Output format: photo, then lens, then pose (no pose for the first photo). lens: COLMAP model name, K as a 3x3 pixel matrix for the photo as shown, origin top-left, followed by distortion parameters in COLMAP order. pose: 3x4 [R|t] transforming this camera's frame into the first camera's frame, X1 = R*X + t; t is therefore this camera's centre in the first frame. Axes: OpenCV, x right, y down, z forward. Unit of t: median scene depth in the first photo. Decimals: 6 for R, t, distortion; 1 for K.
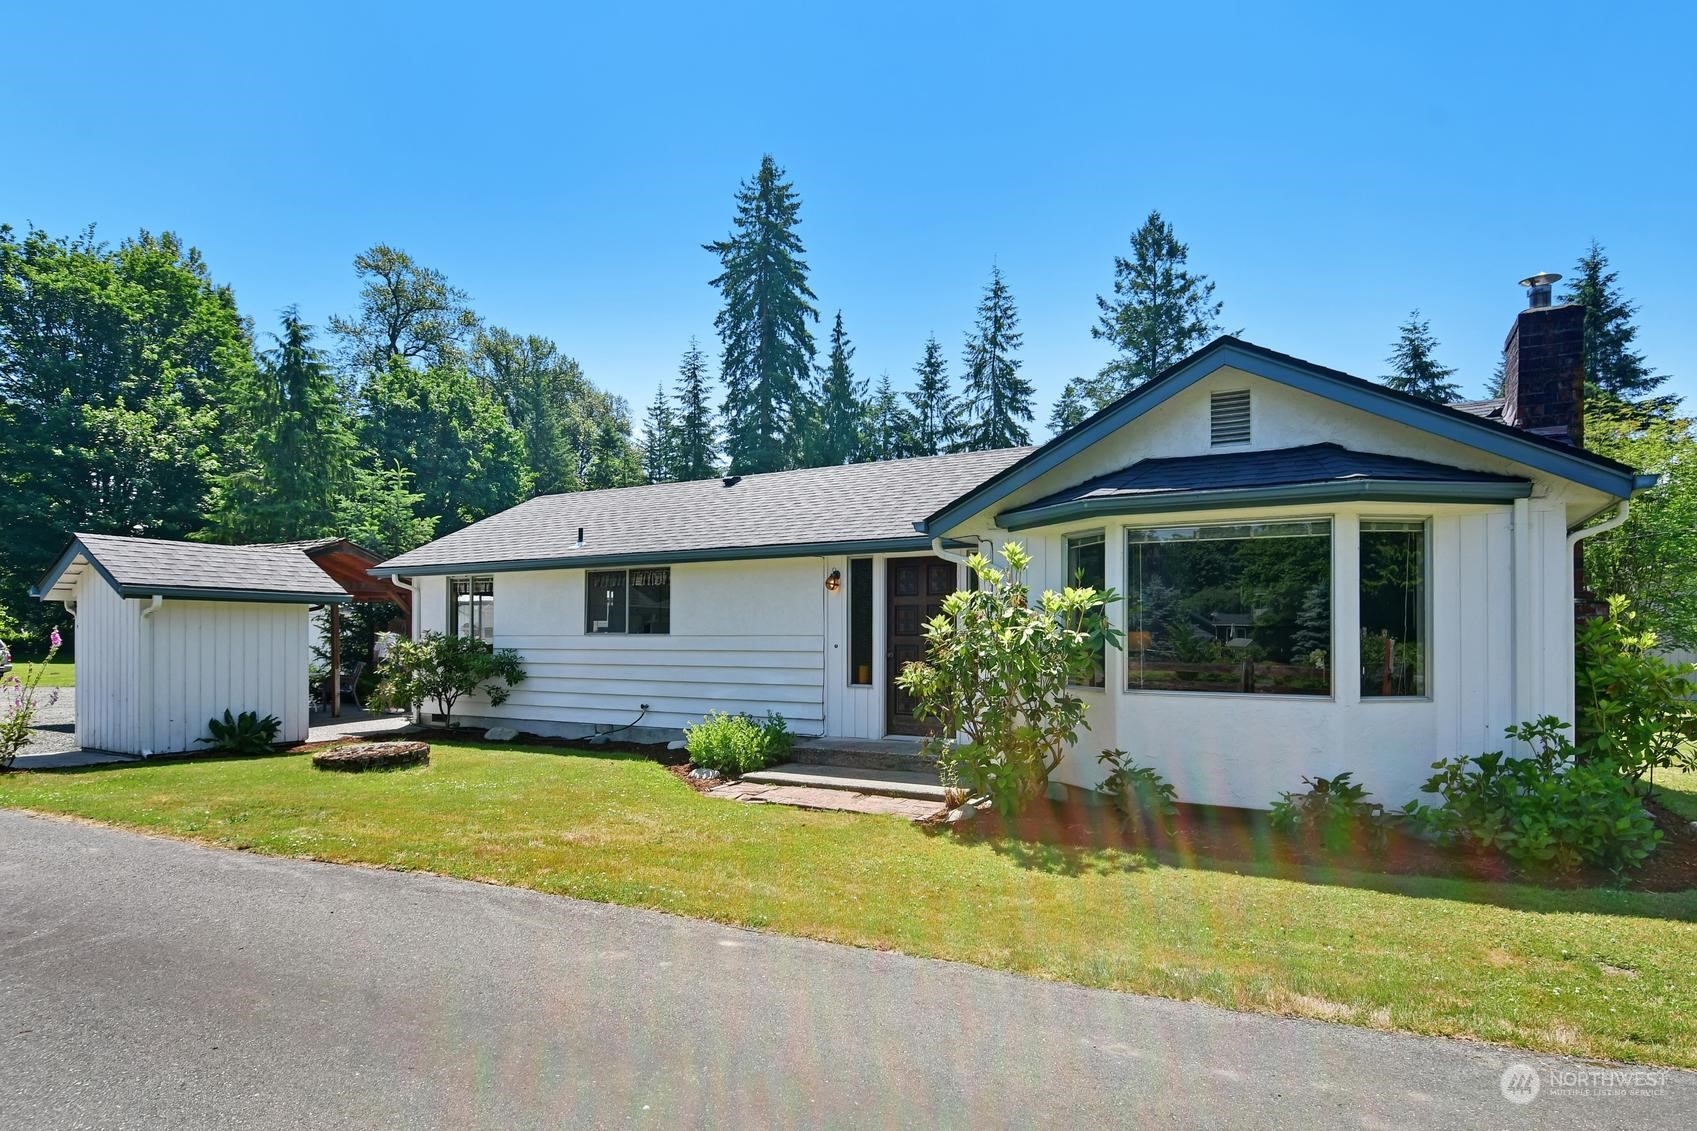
lens RADIAL K [[1031.4, 0, 910.2], [0, 1031.4, 634.6], [0, 0, 1]] dist [0.001489, -0.014909]
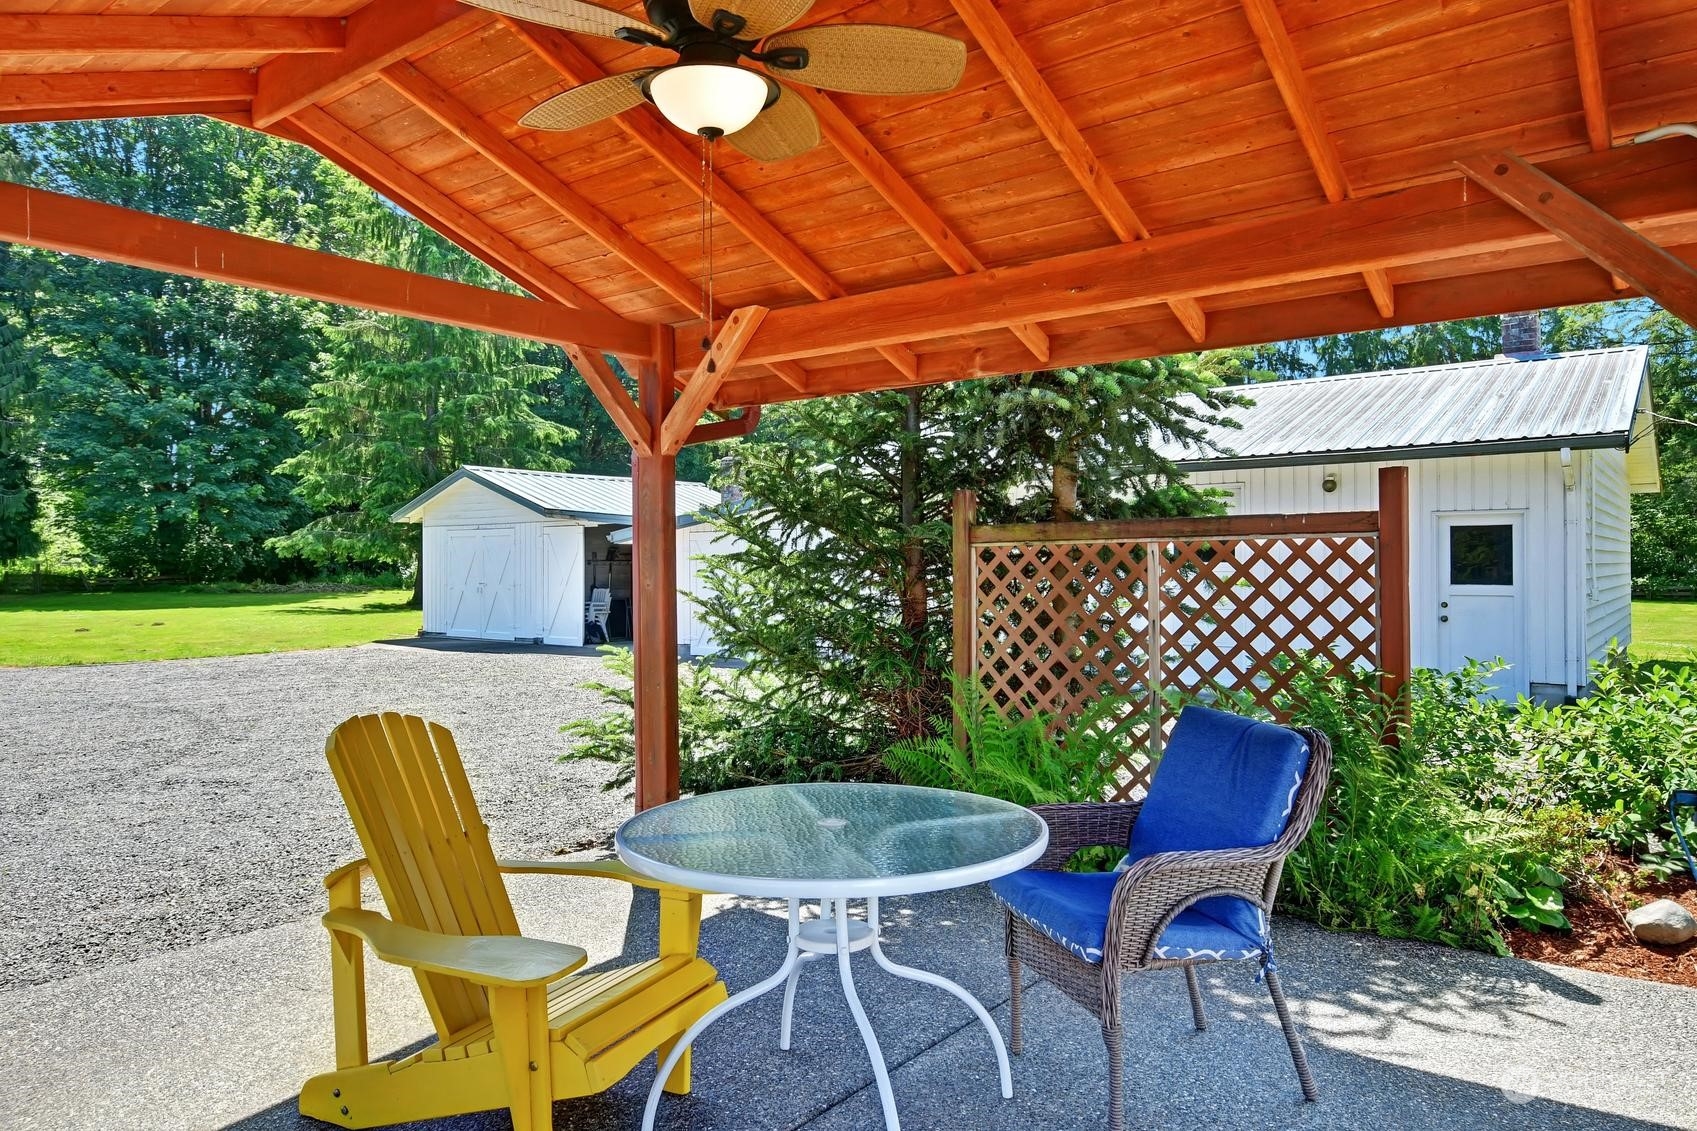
lens RADIAL K [[1154.5, 0, 848.5], [0, 1154.5, 565.5], [0, 0, 1]] dist [0.008247, 0.000182]
pose [[0.985147, -0.005003, -0.171642, -0.148137], [0.005536, 0.999981, 0.002624, 0.000917], [0.171626, -0.003536, 0.985156, 0.222610]]
